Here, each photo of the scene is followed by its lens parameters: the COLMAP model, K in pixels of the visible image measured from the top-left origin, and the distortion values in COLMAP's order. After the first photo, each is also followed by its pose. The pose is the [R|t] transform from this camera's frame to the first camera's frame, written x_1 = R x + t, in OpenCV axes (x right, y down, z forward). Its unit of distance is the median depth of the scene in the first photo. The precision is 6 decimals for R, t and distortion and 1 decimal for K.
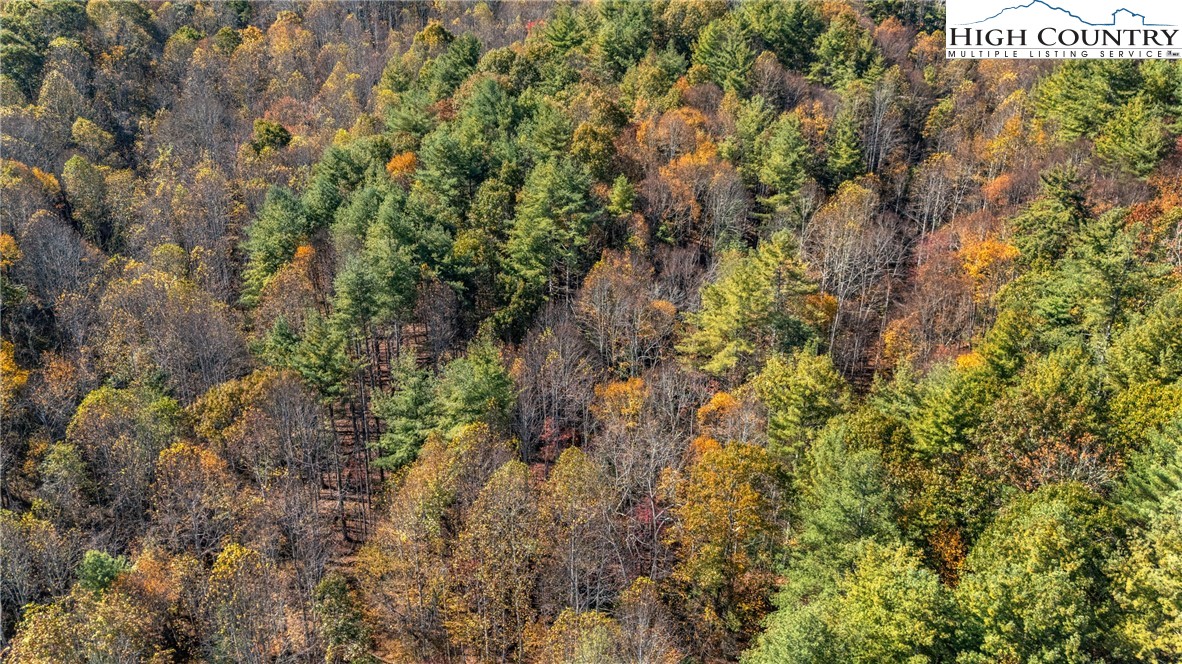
lens RADIAL K [[853.3, 0, 592.7], [0, 853.3, 333.6], [0, 0, 1]] dist [0.049874, -0.013267]
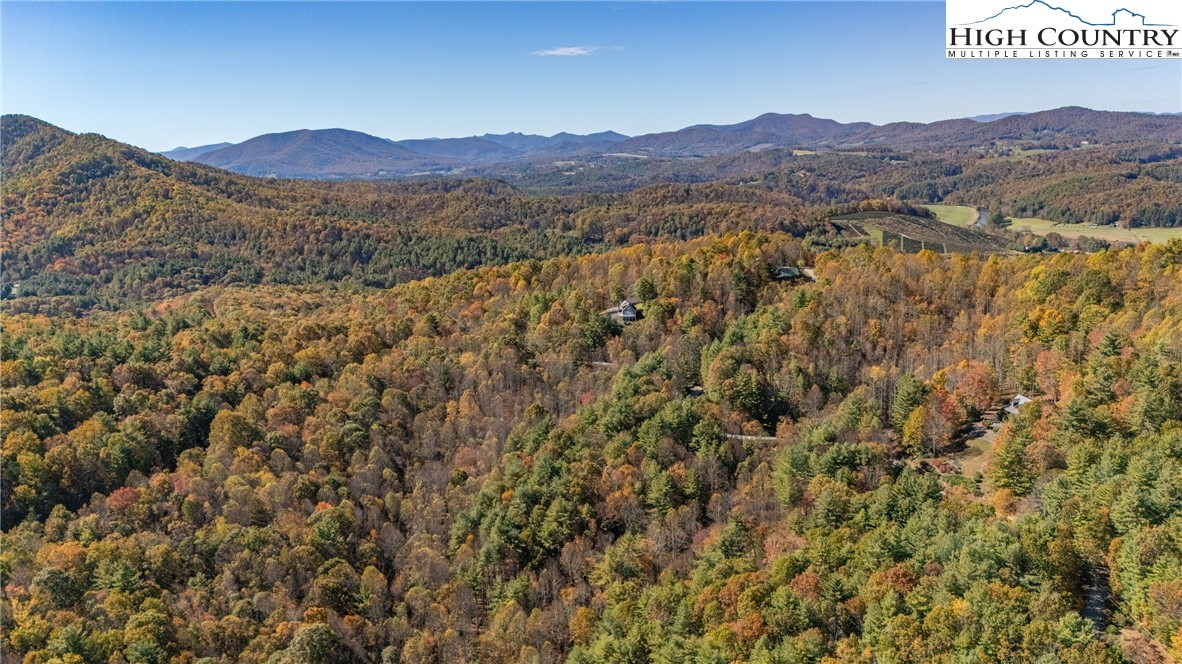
lens RADIAL K [[853.3, 0, 589.3], [0, 853.3, 330.9], [0, 0, 1]] dist [0.049874, -0.013267]
pose [[0.982523, -0.031129, -0.183522, 0.573826], [-0.009007, 0.976813, -0.213905, -0.150985], [0.185925, 0.211819, 0.959461, -1.730785]]
